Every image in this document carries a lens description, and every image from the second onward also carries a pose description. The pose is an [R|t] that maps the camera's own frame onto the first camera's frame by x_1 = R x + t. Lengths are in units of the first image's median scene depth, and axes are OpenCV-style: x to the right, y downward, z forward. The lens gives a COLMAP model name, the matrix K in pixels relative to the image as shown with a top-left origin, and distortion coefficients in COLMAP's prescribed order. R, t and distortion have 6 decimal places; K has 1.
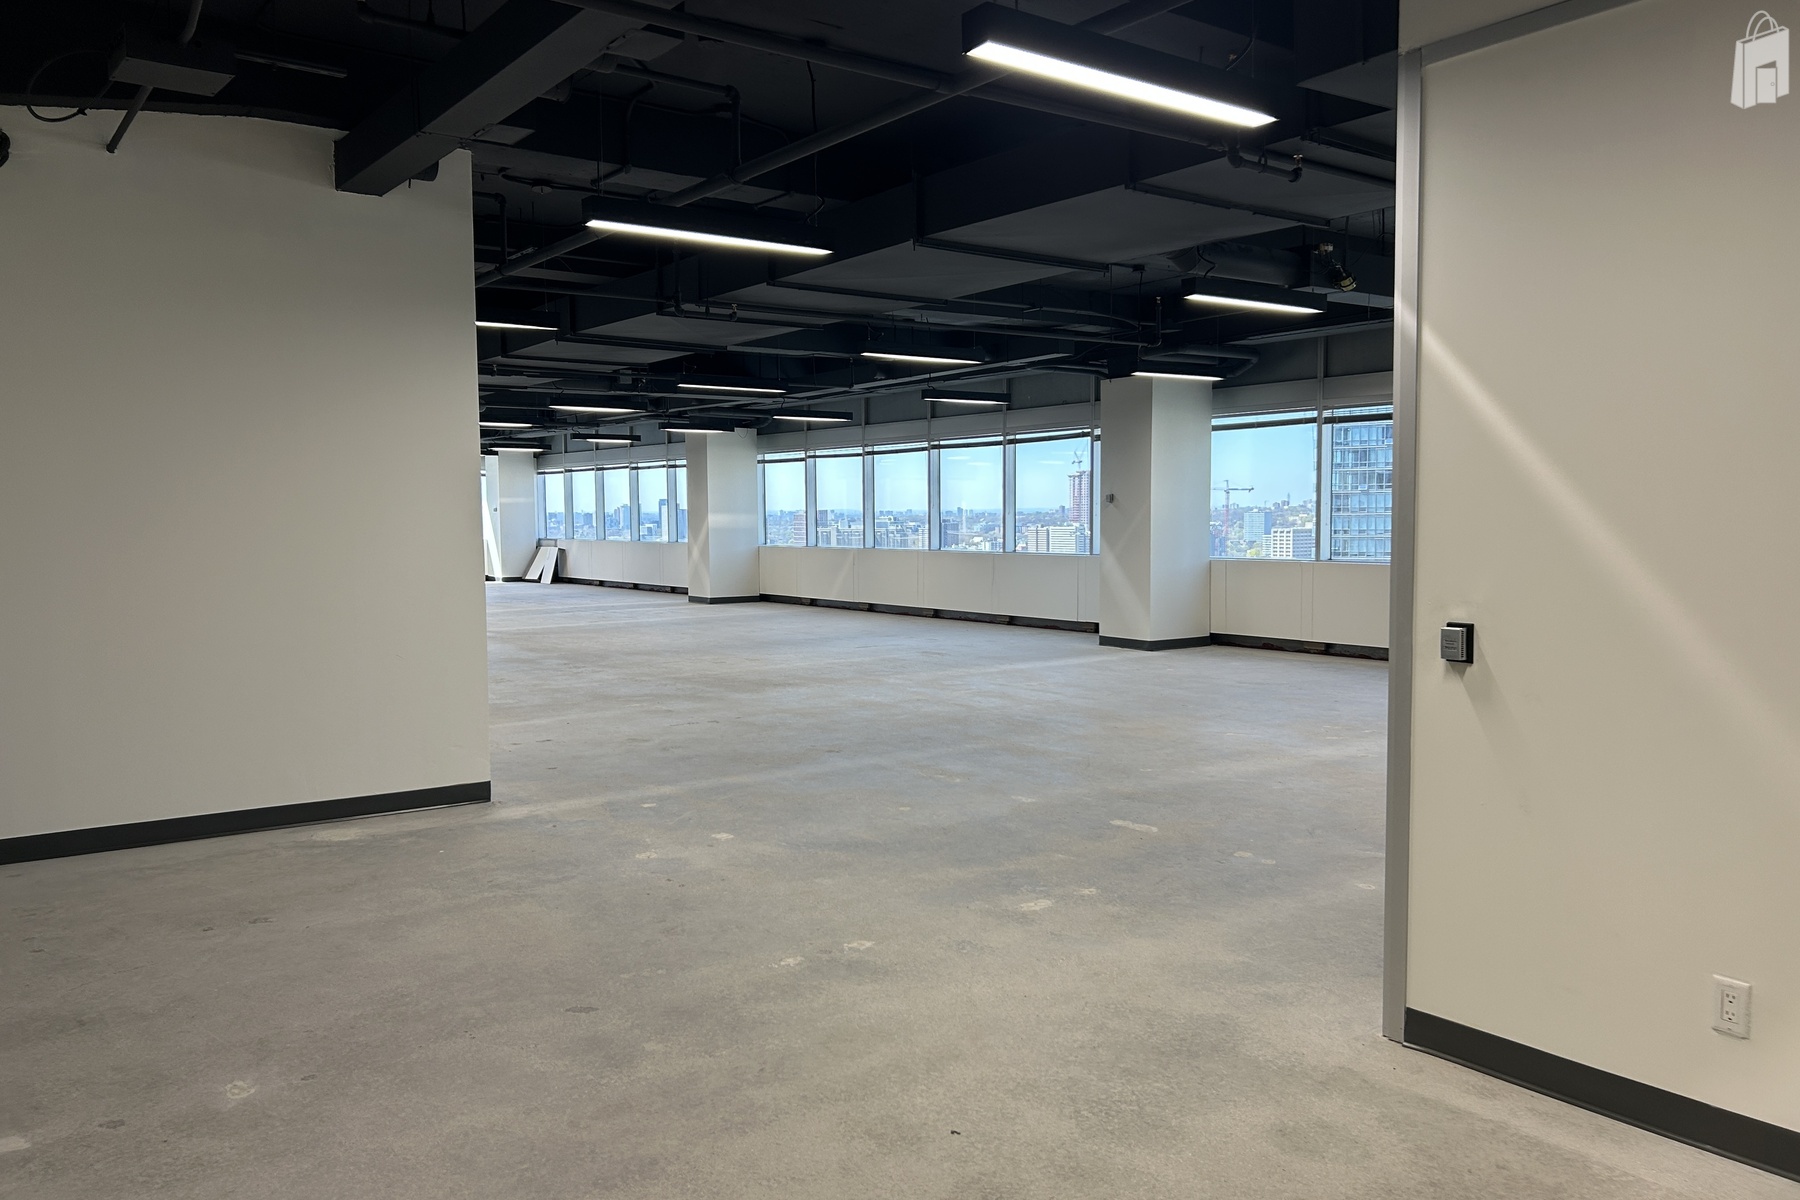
lens RADIAL K [[1353.4, 0, 889.5], [0, 1353.4, 618.3], [0, 0, 1]] dist [0.038108, -0.029040]
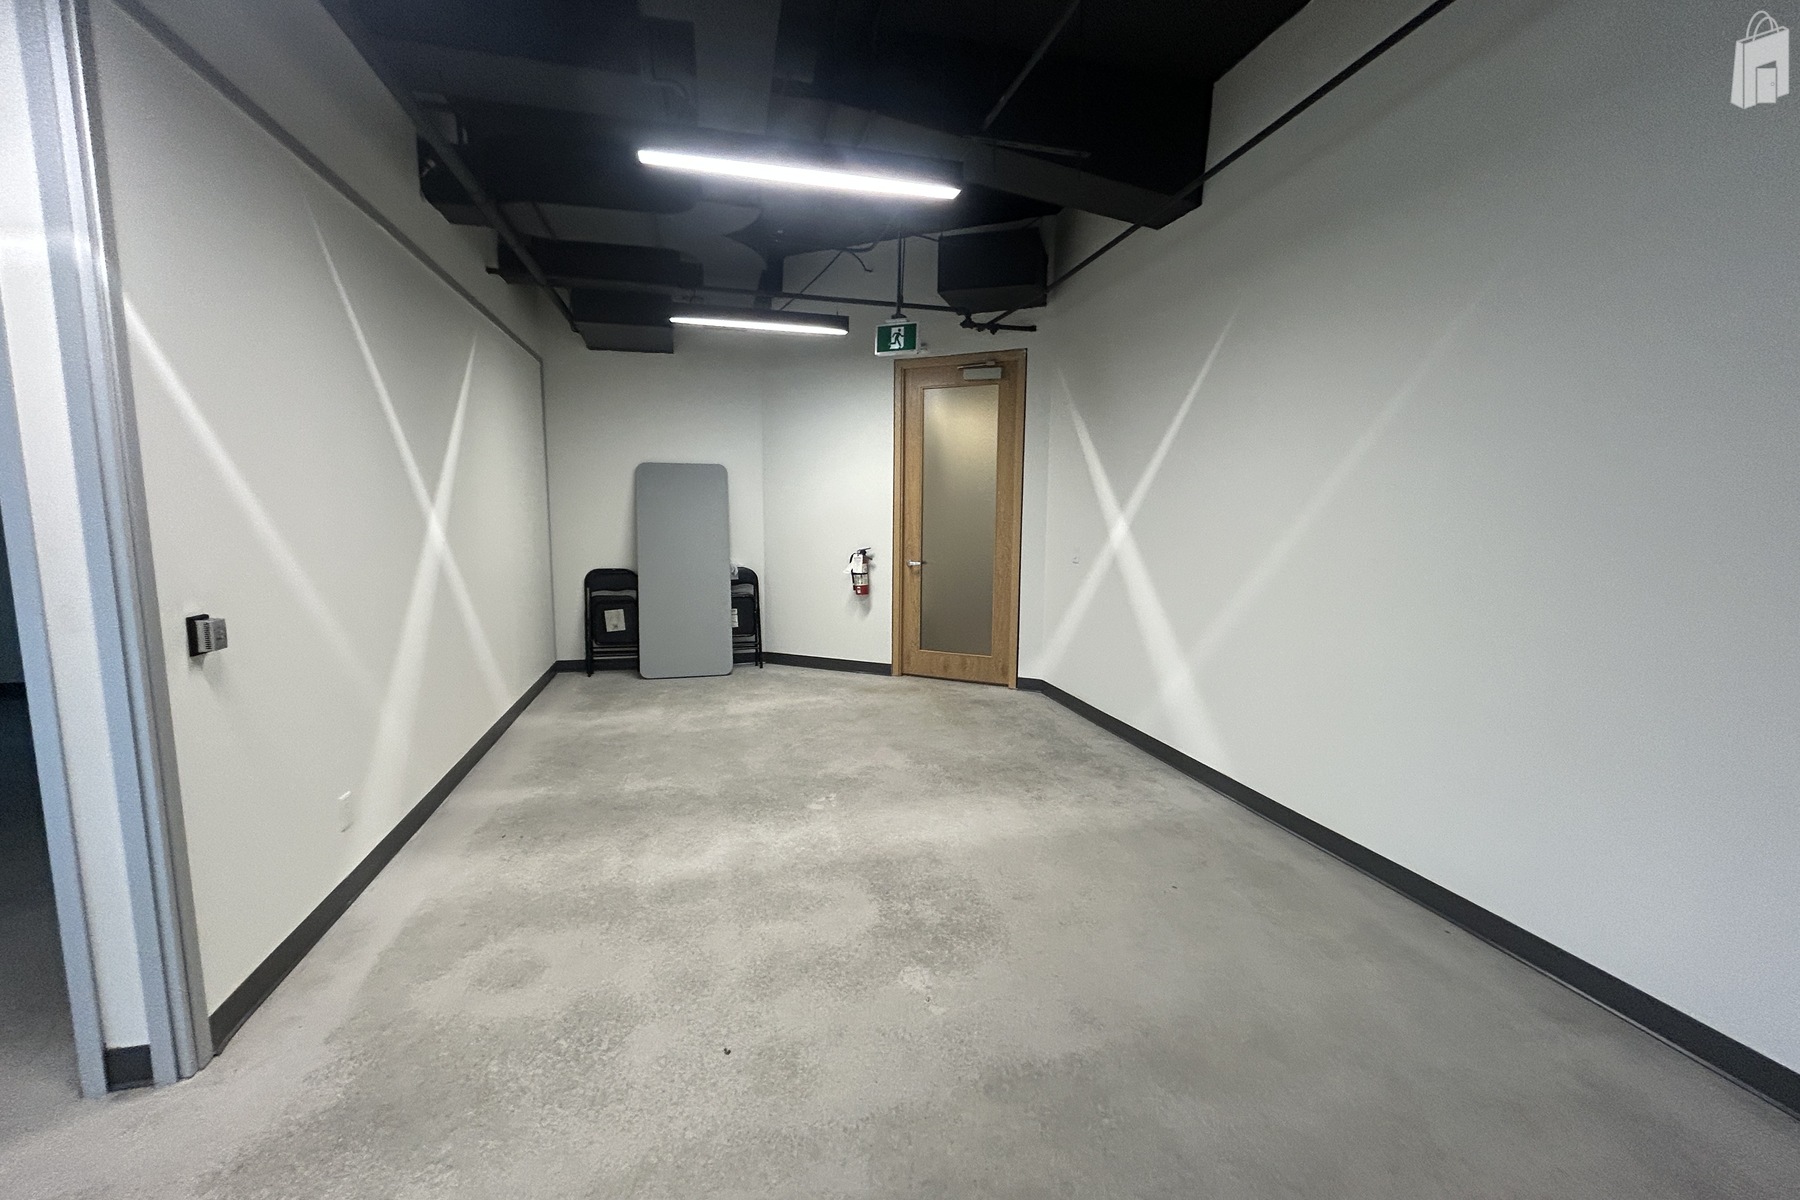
lens RADIAL K [[725.3, 0, 899.1], [0, 725.3, 594.7], [0, 0, 1]] dist [-0.003787, 0.000003]
pose [[-0.929418, -0.041671, 0.366669, -0.233369], [0.030178, 0.981694, 0.188061, -0.085872], [-0.367794, 0.185853, -0.911146, 1.139956]]
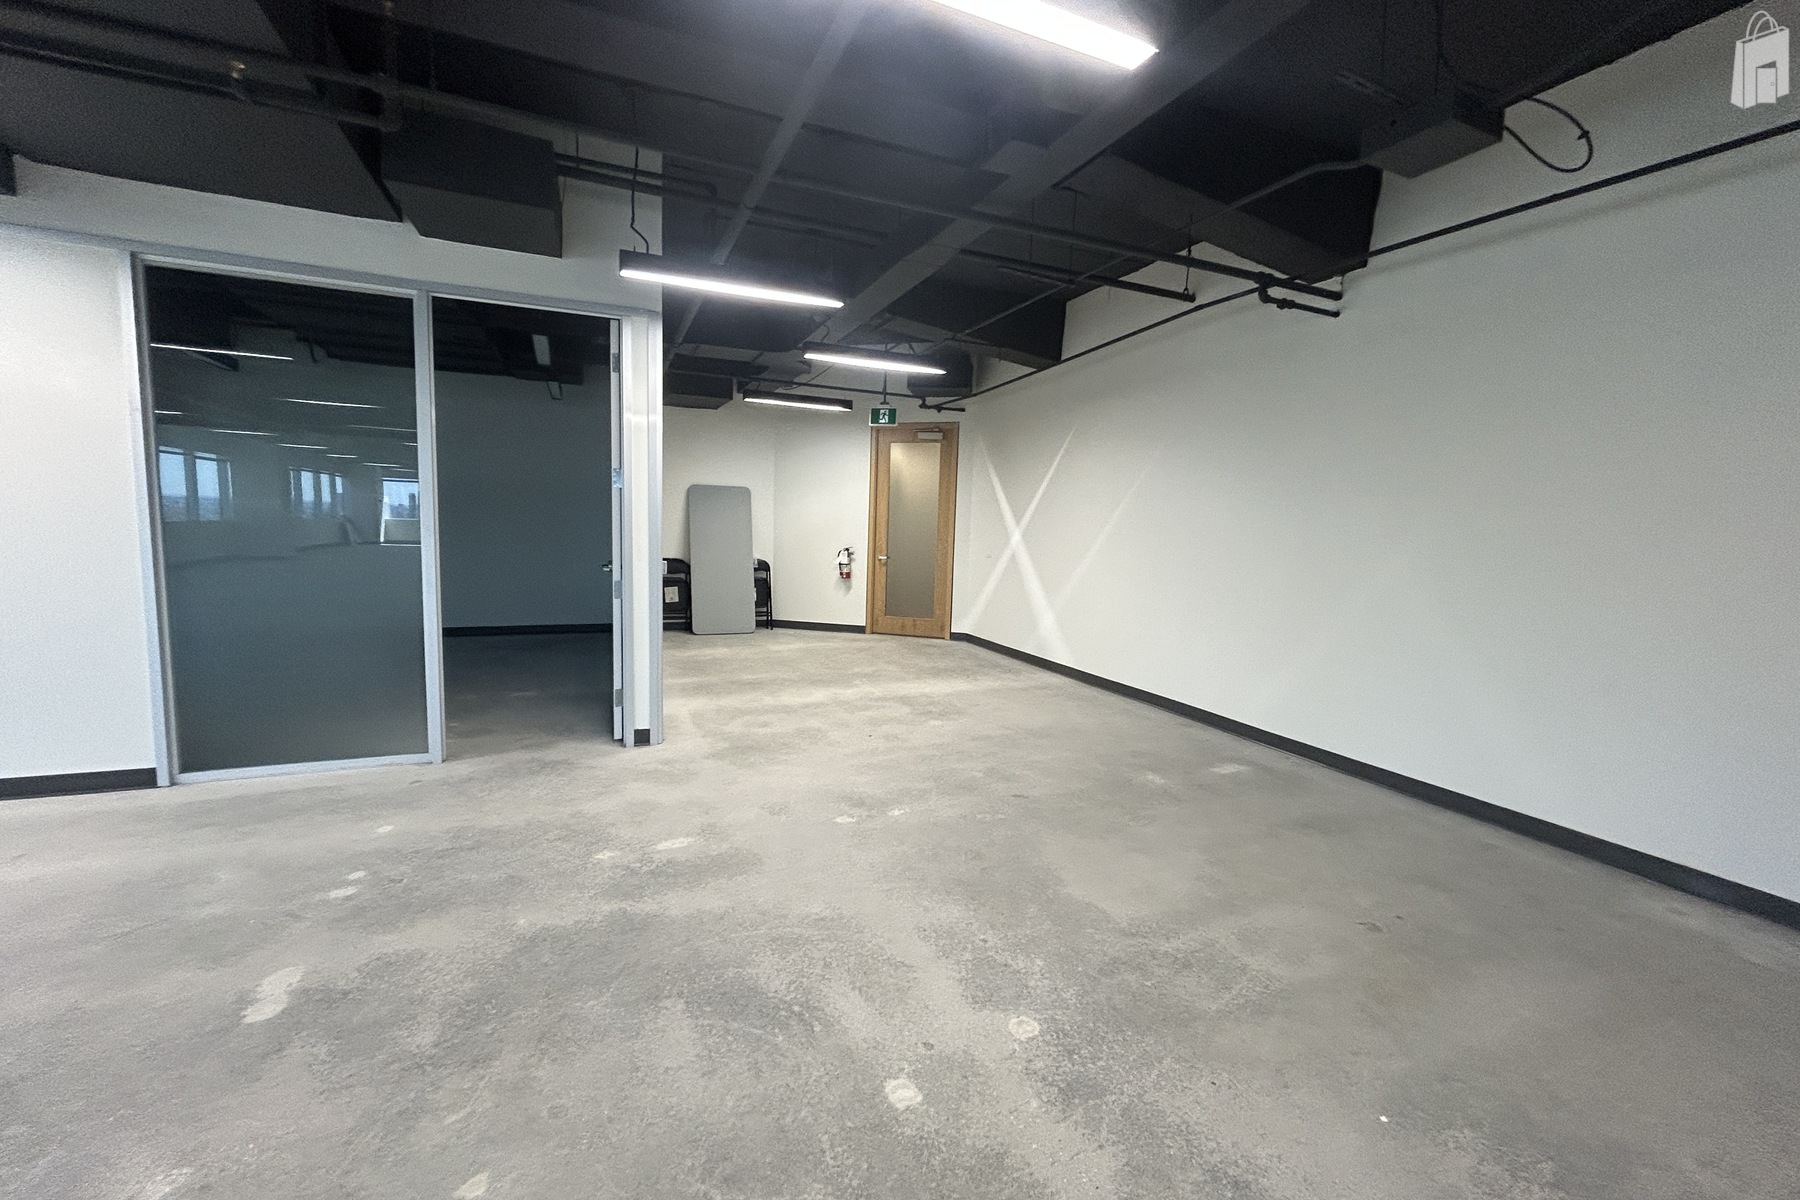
lens RADIAL K [[725.3, 0, 905.2], [0, 725.3, 601.5], [0, 0, 1]] dist [-0.003787, 0.000003]
pose [[-0.974593, -0.046219, 0.219161, -0.277630], [-0.005347, 0.983000, 0.183529, -0.146779], [-0.223917, 0.177695, -0.958272, 1.920981]]
